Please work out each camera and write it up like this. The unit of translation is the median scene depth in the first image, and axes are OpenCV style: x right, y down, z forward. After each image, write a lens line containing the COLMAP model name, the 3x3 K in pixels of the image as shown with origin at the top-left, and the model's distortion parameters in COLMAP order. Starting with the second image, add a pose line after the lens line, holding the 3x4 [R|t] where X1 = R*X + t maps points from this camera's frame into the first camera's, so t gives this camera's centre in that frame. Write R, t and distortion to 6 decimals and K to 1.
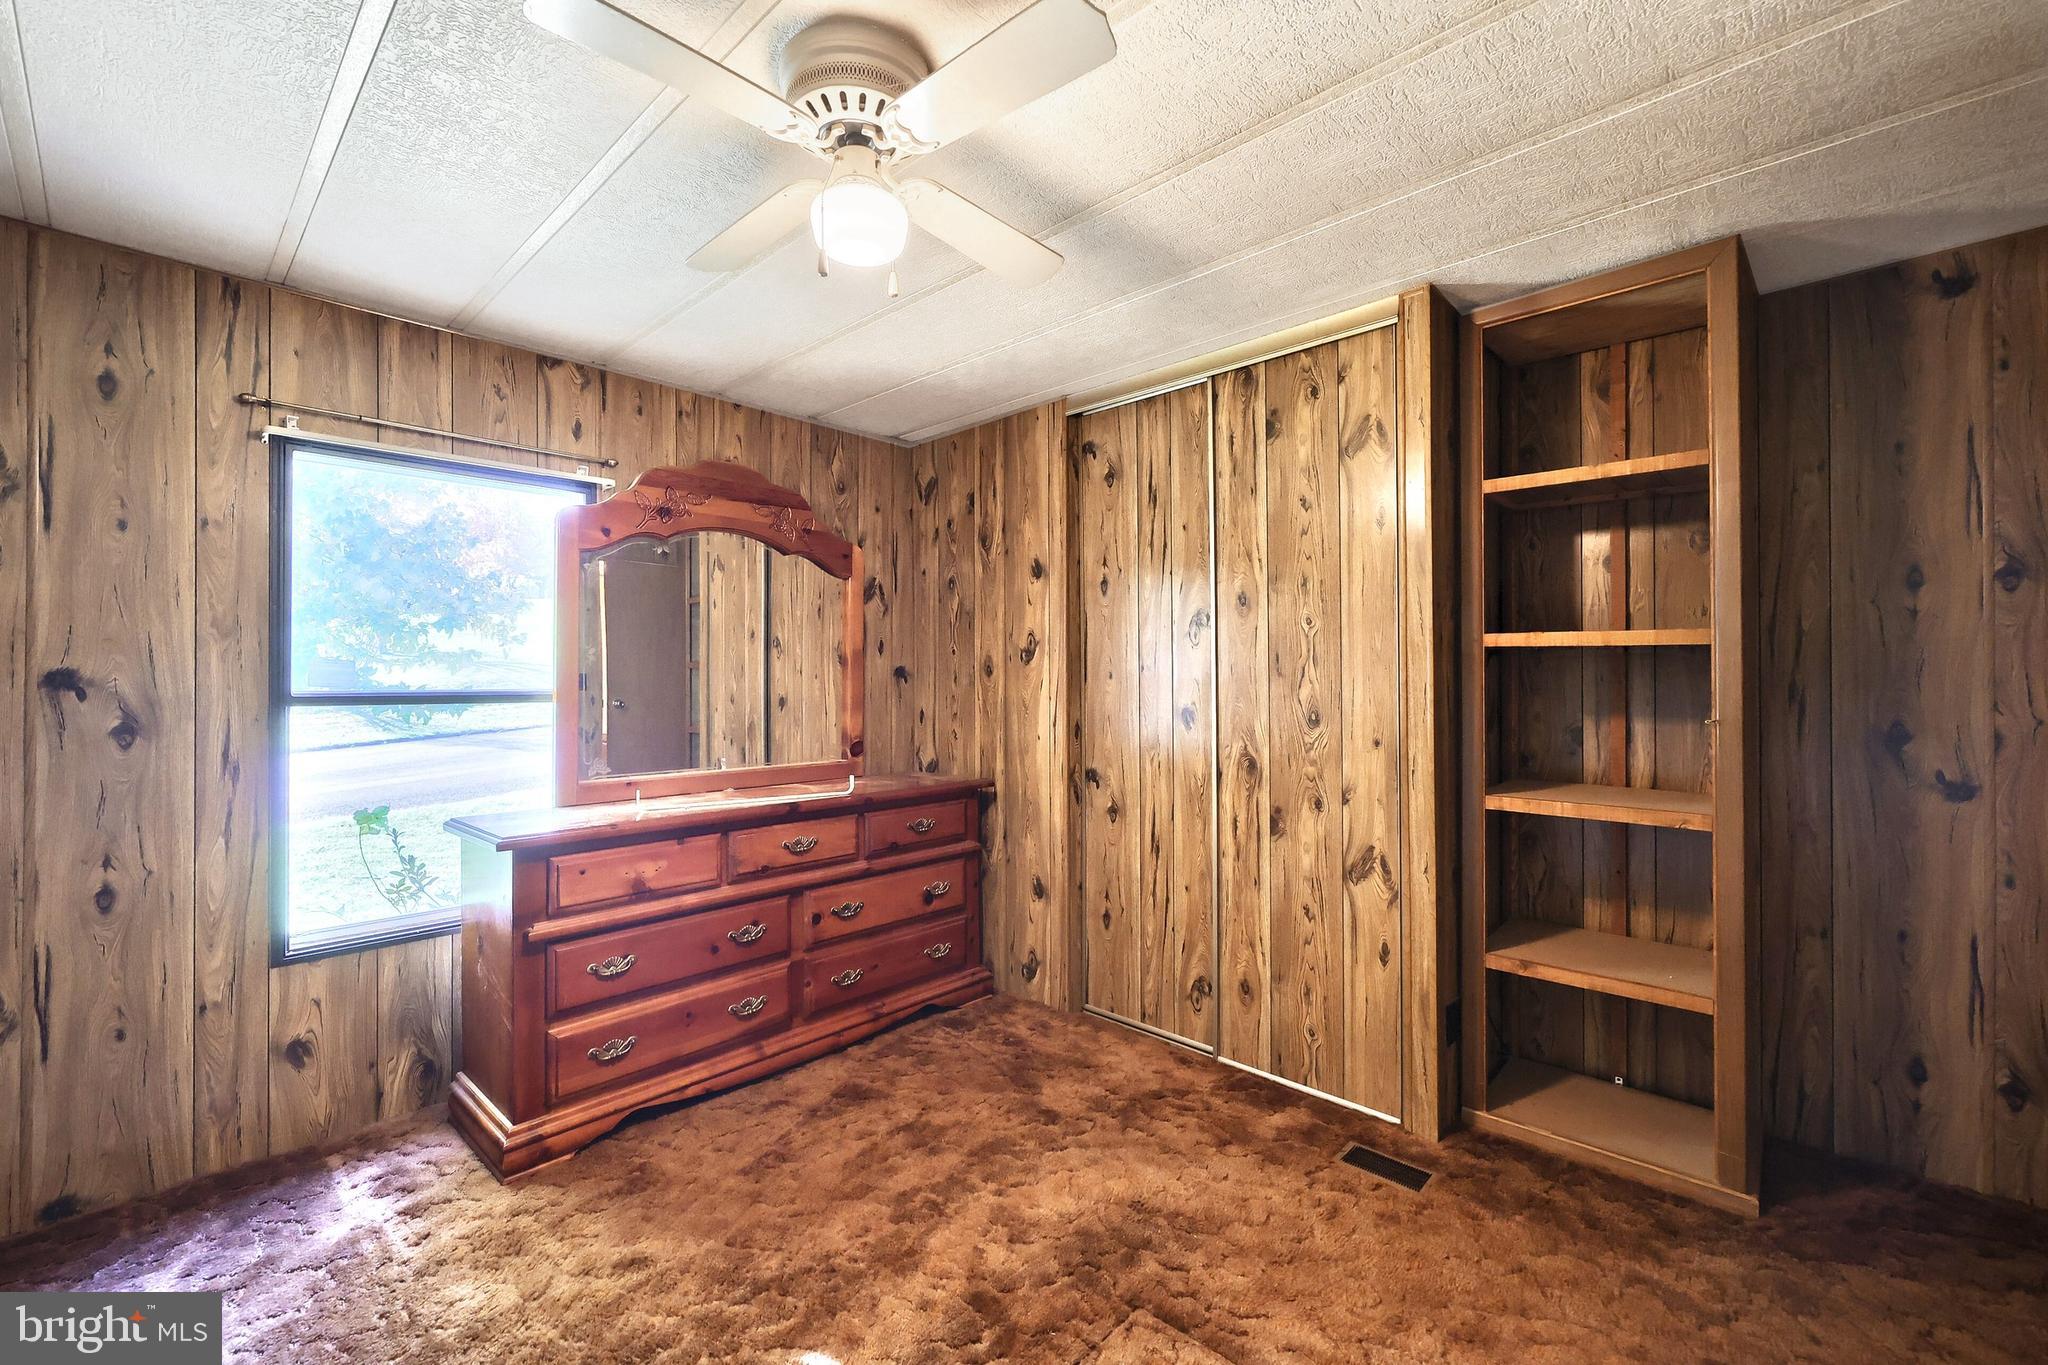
lens RADIAL K [[845.9, 0, 1031.2], [0, 845.9, 671.7], [0, 0, 1]] dist [0.000112, 0.000040]
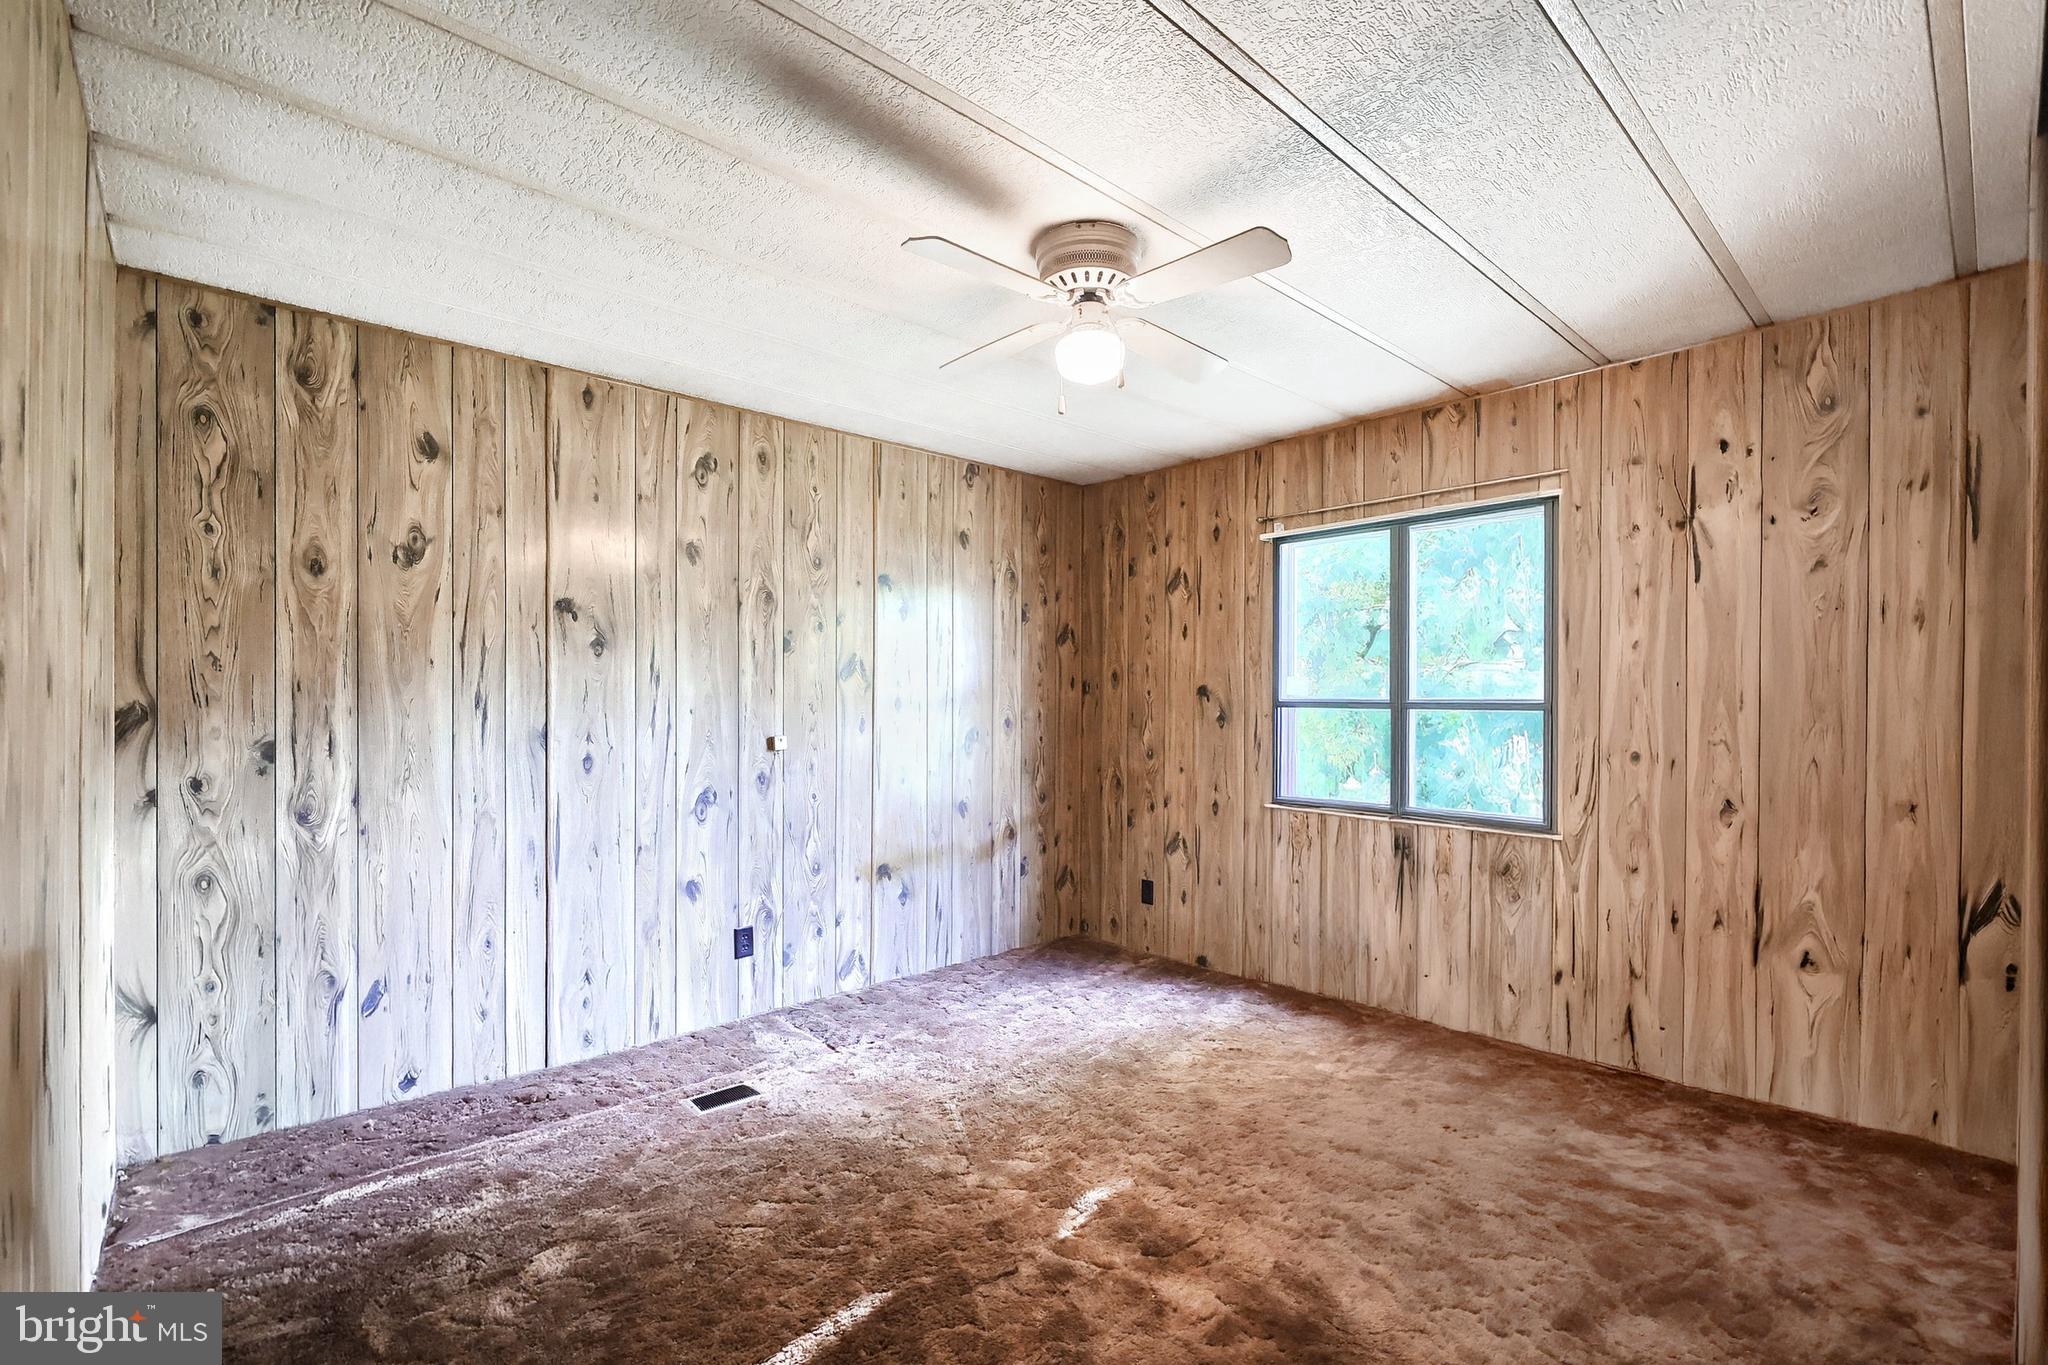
lens RADIAL K [[901.0, 0, 1018.2], [0, 901.0, 701.8], [0, 0, 1]] dist [0.000659, 0.000064]
pose [[-0.076153, 0.011945, -0.997025, 0.847885], [0.006634, 0.999912, 0.011473, 0.006711], [0.997074, -0.005740, -0.076225, 0.653032]]
